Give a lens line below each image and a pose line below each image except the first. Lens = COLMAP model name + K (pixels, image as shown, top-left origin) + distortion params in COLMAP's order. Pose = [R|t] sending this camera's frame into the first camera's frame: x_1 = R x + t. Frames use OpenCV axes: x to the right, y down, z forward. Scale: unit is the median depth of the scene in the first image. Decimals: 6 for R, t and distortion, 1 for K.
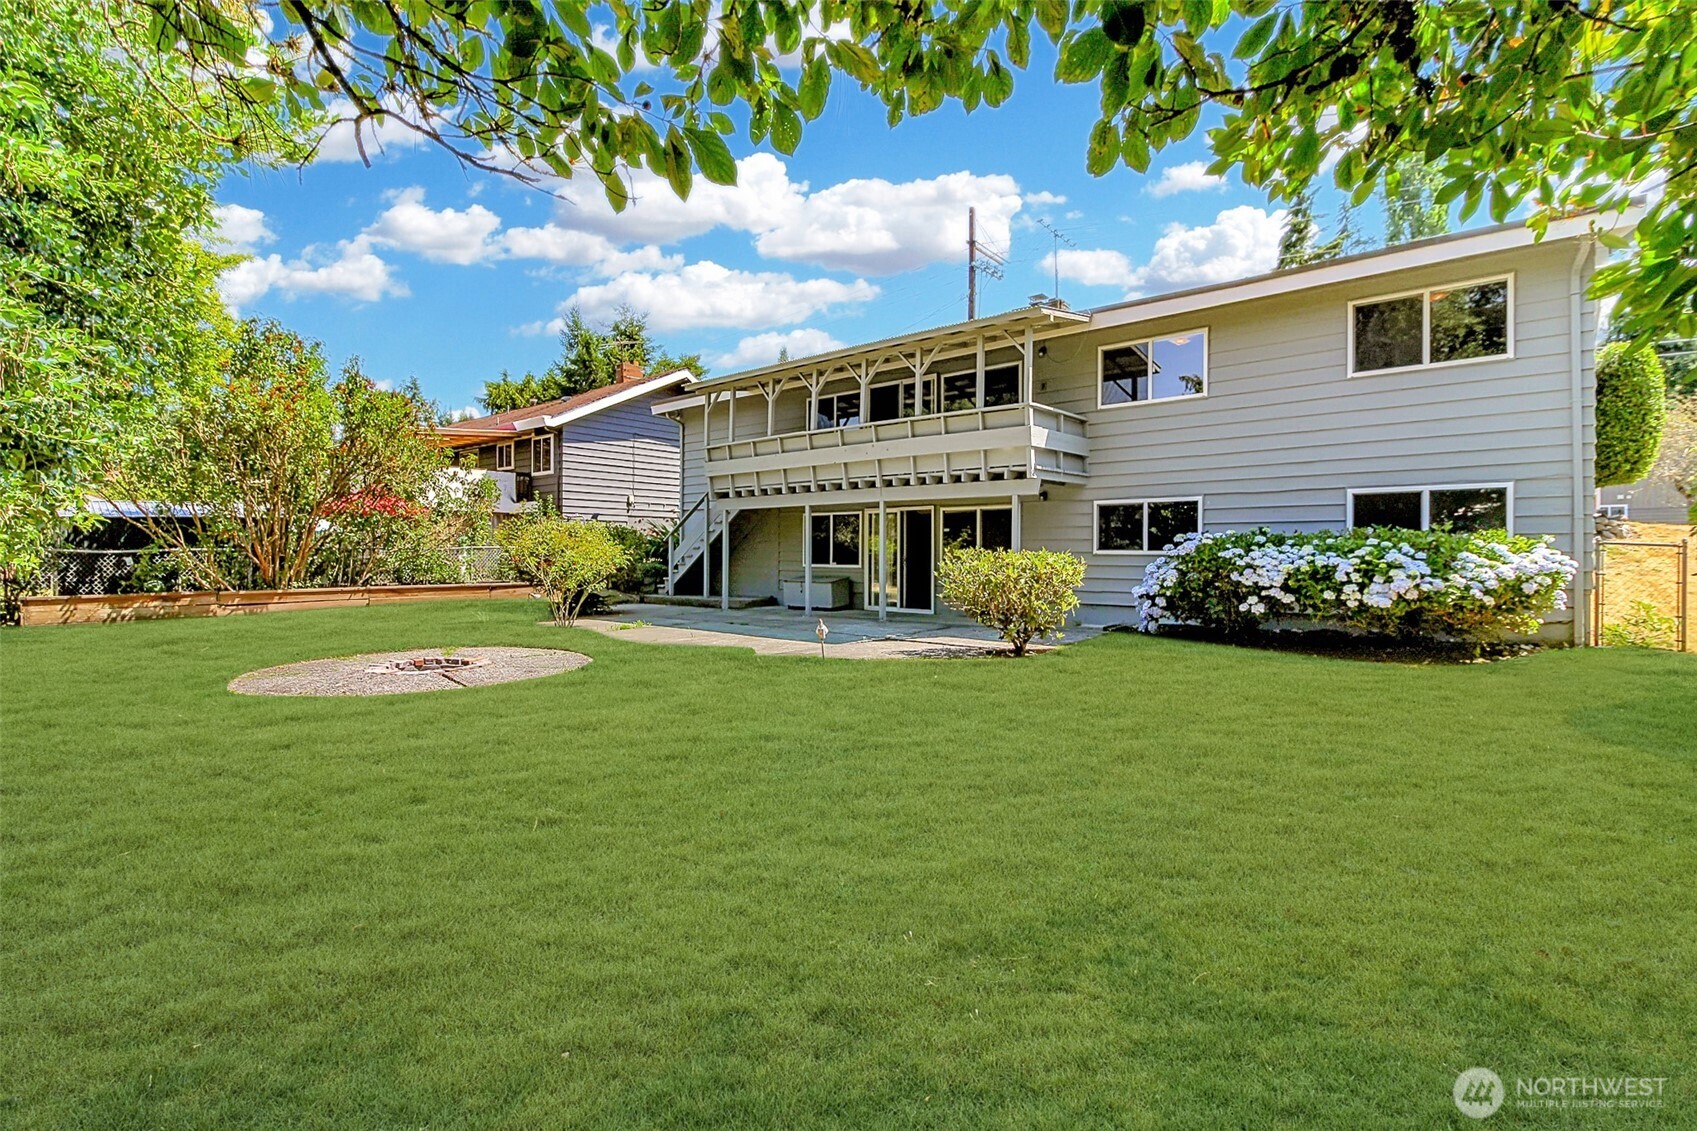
lens RADIAL K [[772.3, 0, 845.7], [0, 772.3, 558.1], [0, 0, 1]] dist [0.000532, -0.000726]
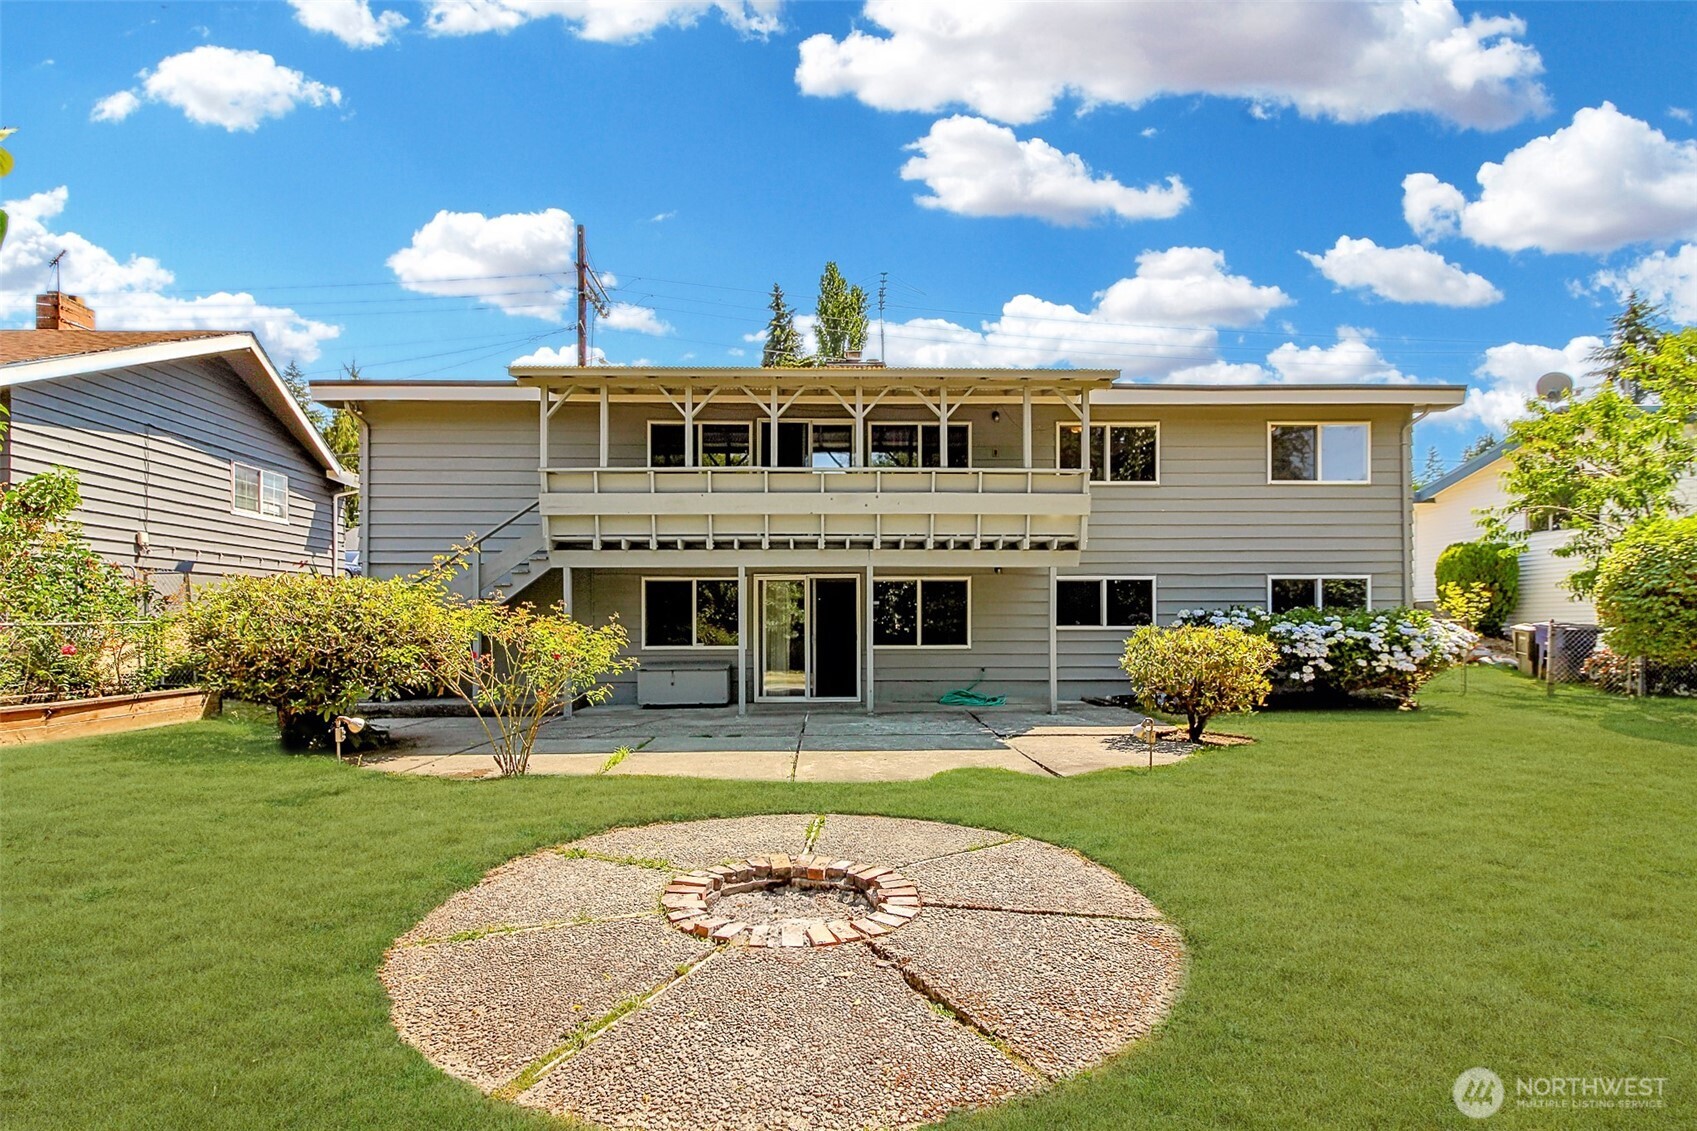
lens RADIAL K [[789.1, 0, 847.0], [0, 789.1, 636.9], [0, 0, 1]] dist [0.020826, -0.000155]
pose [[0.751656, -0.007763, 0.659509, -0.465846], [0.008331, 0.999963, 0.002276, -0.001039], [-0.659502, 0.003783, 0.751693, 0.354204]]
